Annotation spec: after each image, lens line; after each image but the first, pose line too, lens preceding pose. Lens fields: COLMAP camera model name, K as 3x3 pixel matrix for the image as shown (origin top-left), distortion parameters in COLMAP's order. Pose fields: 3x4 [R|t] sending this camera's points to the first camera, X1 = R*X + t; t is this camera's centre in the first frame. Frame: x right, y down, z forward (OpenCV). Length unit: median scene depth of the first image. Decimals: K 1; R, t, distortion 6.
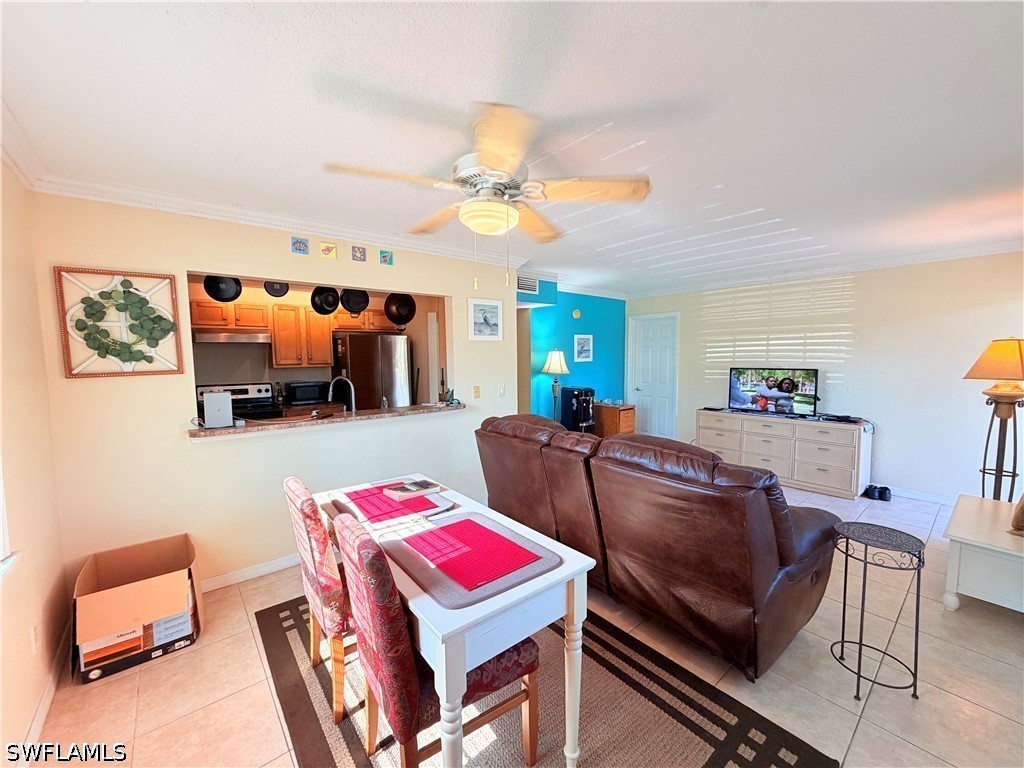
lens RADIAL K [[408.0, 0, 513.1], [0, 408.0, 386.9], [0, 0, 1]] dist [-0.000744, -0.000114]
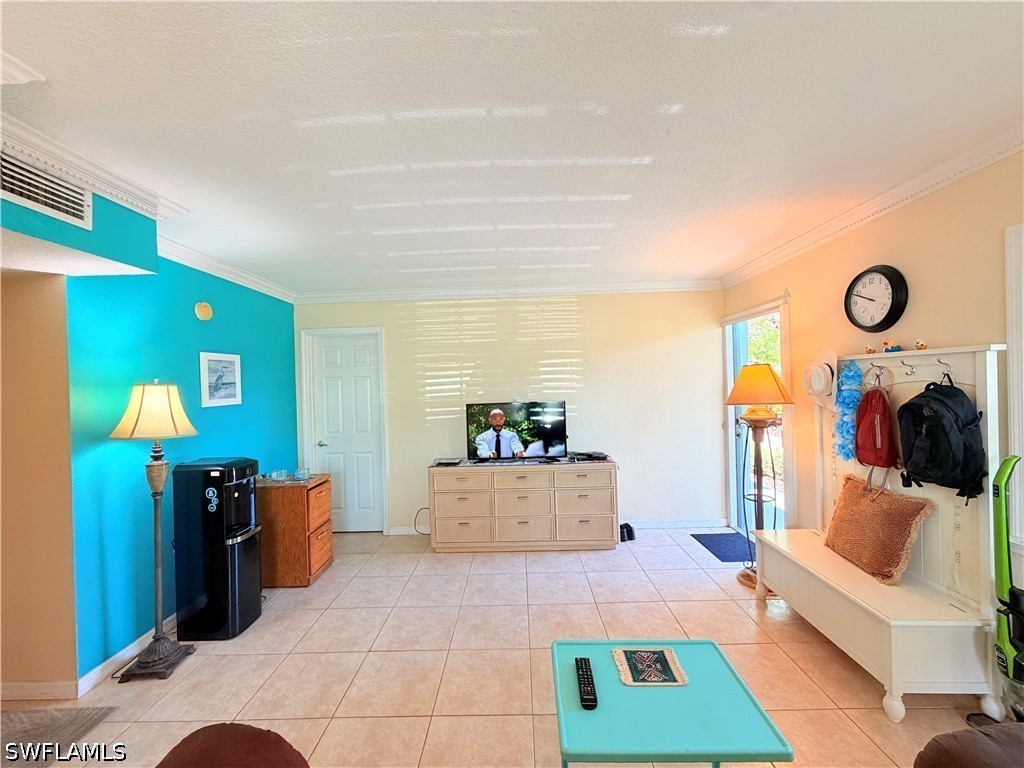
lens RADIAL K [[408.0, 0, 510.5], [0, 408.0, 384.3], [0, 0, 1]] dist [-0.000744, -0.000114]
pose [[0.659961, -0.011677, 0.751209, 0.030001], [0.082842, 0.994913, -0.057315, -0.033417], [-0.746719, 0.100057, 0.657571, 0.446234]]
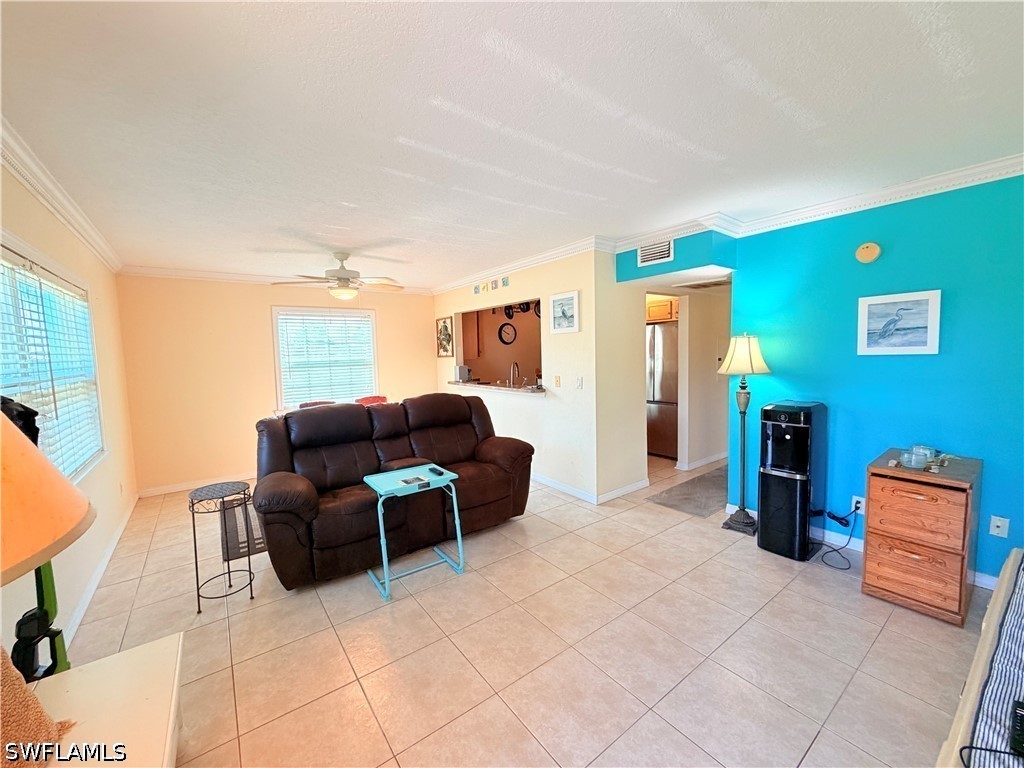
lens RADIAL K [[408.0, 0, 510.9], [0, 408.0, 384.0], [0, 0, 1]] dist [-0.000744, -0.000114]
pose [[-0.059225, 0.093263, -0.993878, 0.736705], [-0.052558, 0.993954, 0.096402, -0.058379], [0.996860, 0.057946, -0.053966, 0.695827]]
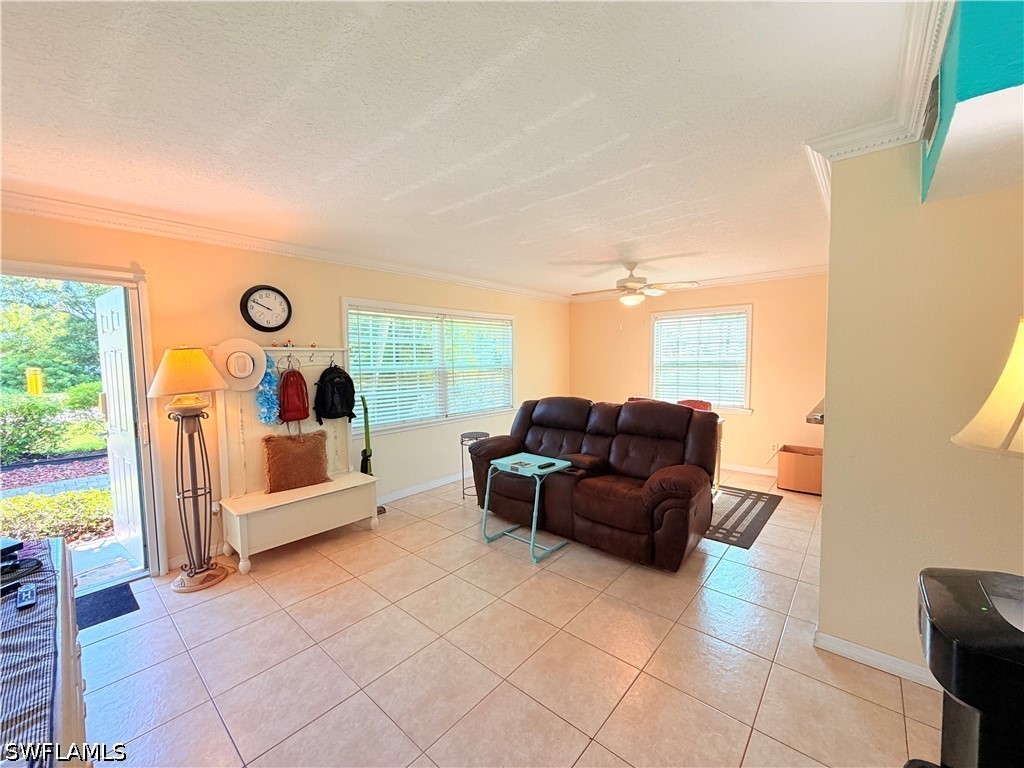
lens RADIAL K [[408.0, 0, 509.3], [0, 408.0, 382.7], [0, 0, 1]] dist [-0.000744, -0.000114]
pose [[-0.988147, 0.033207, -0.149878, 0.354225], [0.012584, 0.990560, 0.136504, -0.085993], [0.152996, 0.133000, -0.979236, 1.129500]]
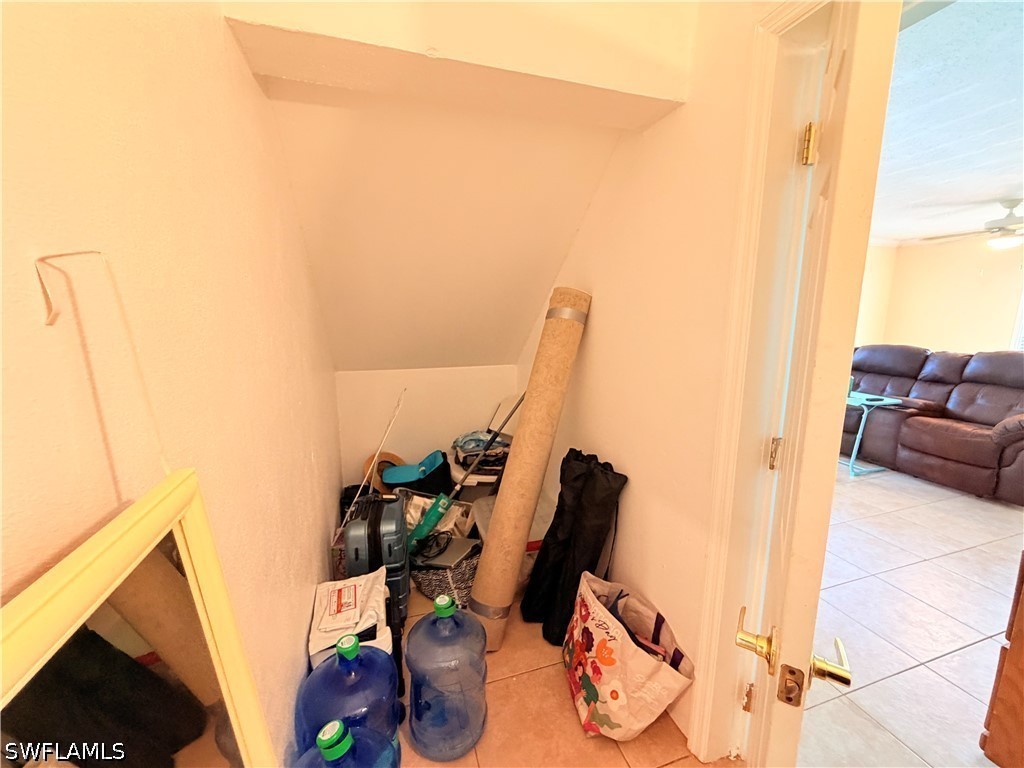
lens RADIAL K [[408.0, 0, 507.4], [0, 408.0, 383.0], [0, 0, 1]] dist [-0.000744, -0.000114]
pose [[-0.922639, -0.053255, 0.381970, 0.526007], [0.042775, 0.970179, 0.238587, -0.103748], [-0.383285, 0.236468, -0.892847, 1.419009]]
